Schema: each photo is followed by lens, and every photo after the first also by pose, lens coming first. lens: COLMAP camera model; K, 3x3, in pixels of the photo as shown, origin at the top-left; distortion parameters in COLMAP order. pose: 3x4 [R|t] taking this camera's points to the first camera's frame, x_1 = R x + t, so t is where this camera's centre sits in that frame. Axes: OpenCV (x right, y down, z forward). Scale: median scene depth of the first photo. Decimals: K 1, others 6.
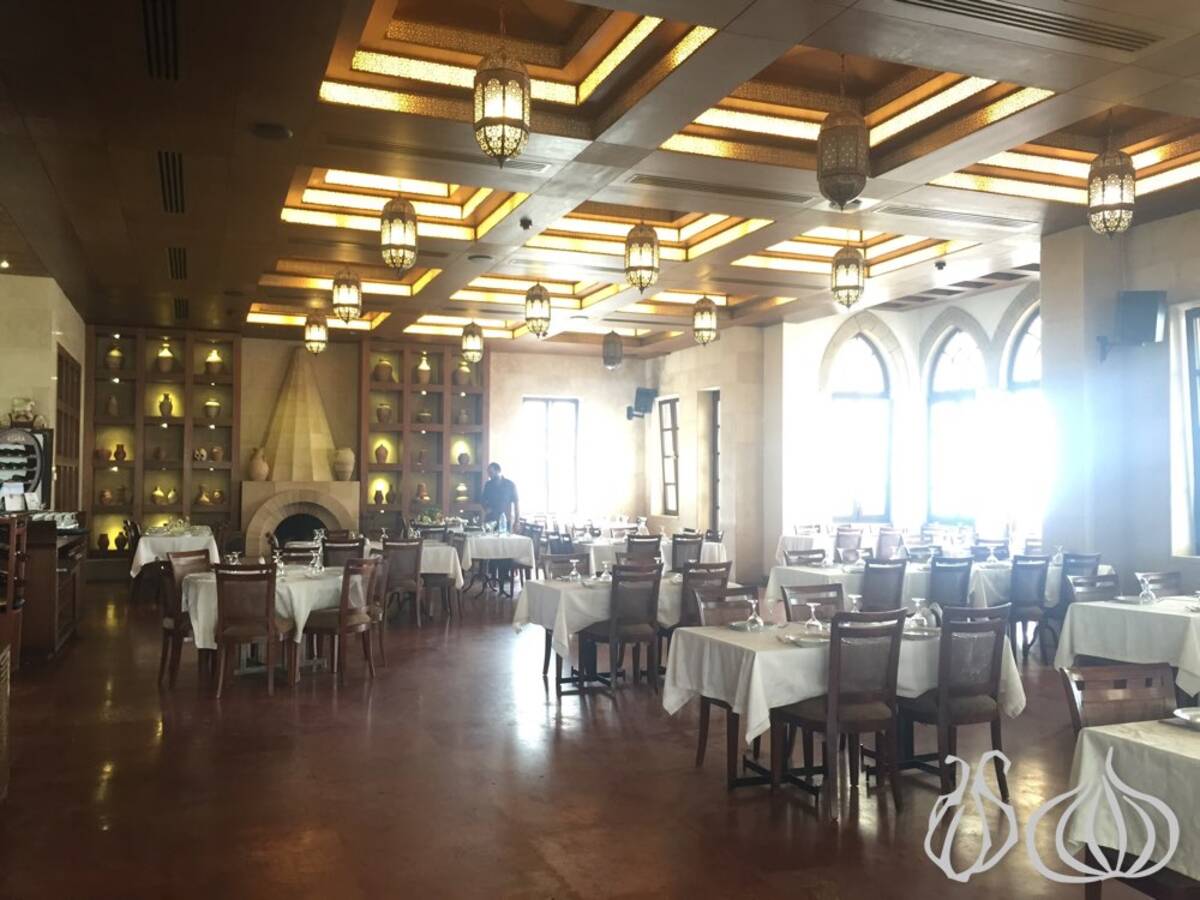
lens RADIAL K [[1018.9, 0, 595.7], [0, 1018.9, 450.0], [0, 0, 1]] dist [0.077623, -0.096478]
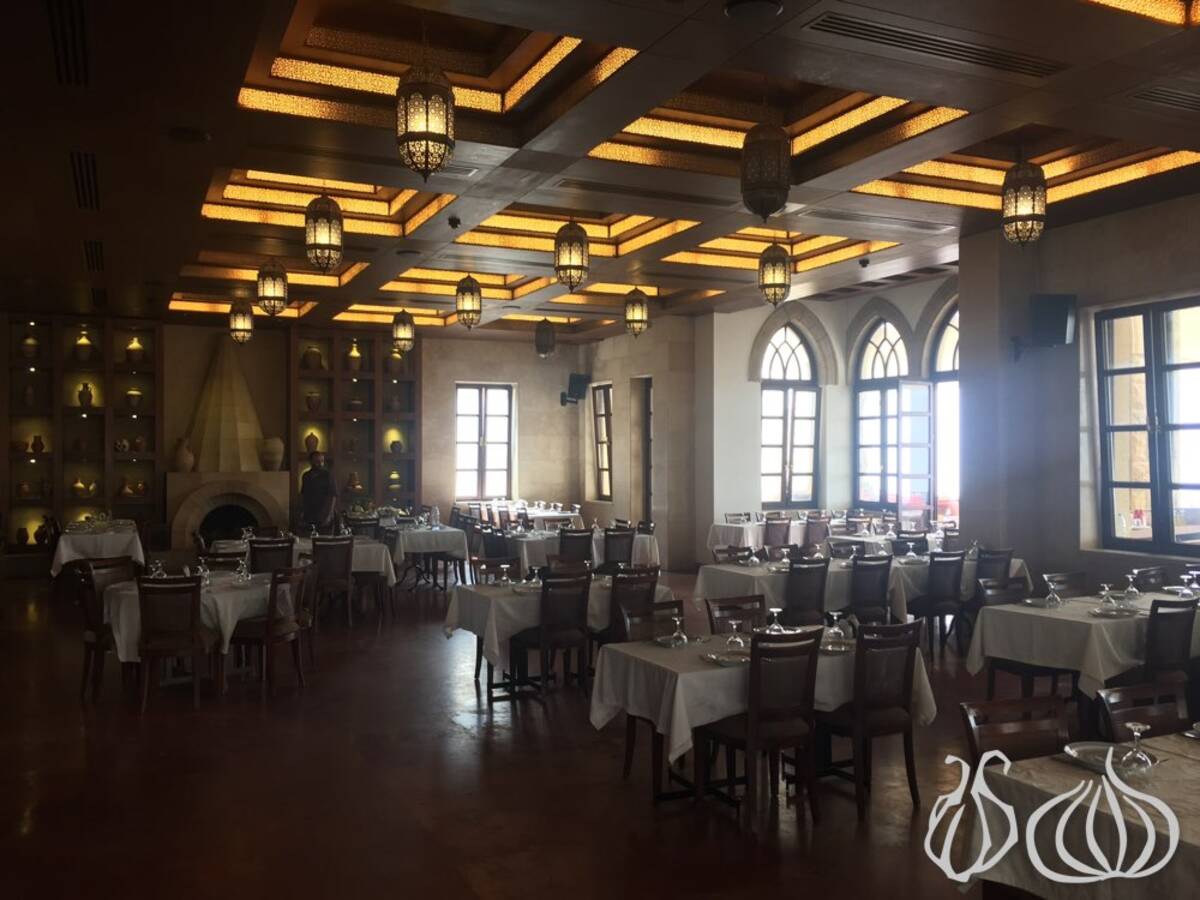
lens RADIAL K [[1018.9, 0, 595.2], [0, 1018.9, 448.0], [0, 0, 1]] dist [0.077623, -0.096478]
pose [[0.998121, -0.007715, 0.060779, 0.003634], [0.006131, 0.999638, 0.026202, -0.016243], [-0.060959, -0.025780, 0.997807, -0.003243]]
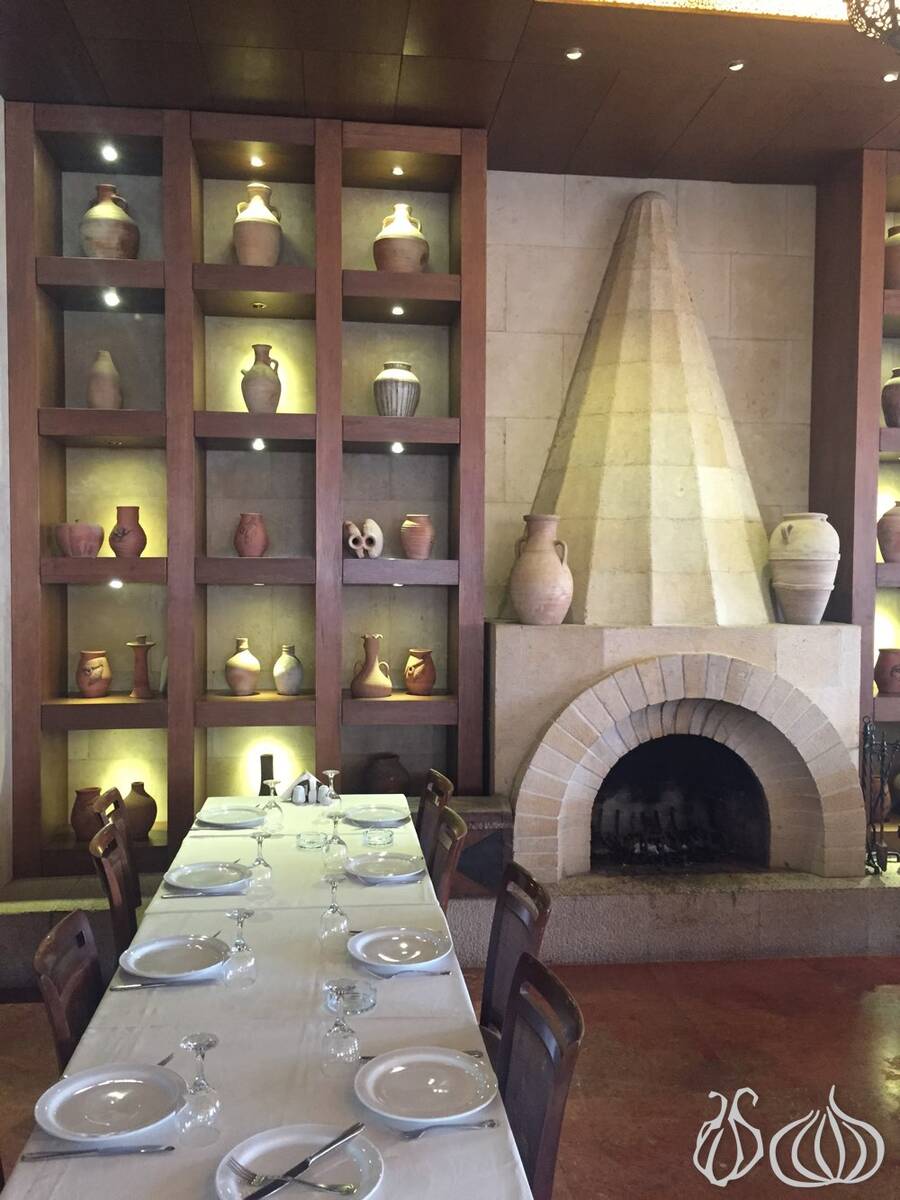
lens RADIAL K [[1018.9, 0, 440.1], [0, 1018.9, 608.1], [0, 0, 1]] dist [0.077623, -0.096478]
pose [[0.965558, 0.007966, -0.260067, -0.287988], [0.007839, 0.998187, 0.059680, 0.007417], [0.260071, -0.059664, 0.963744, 0.721850]]
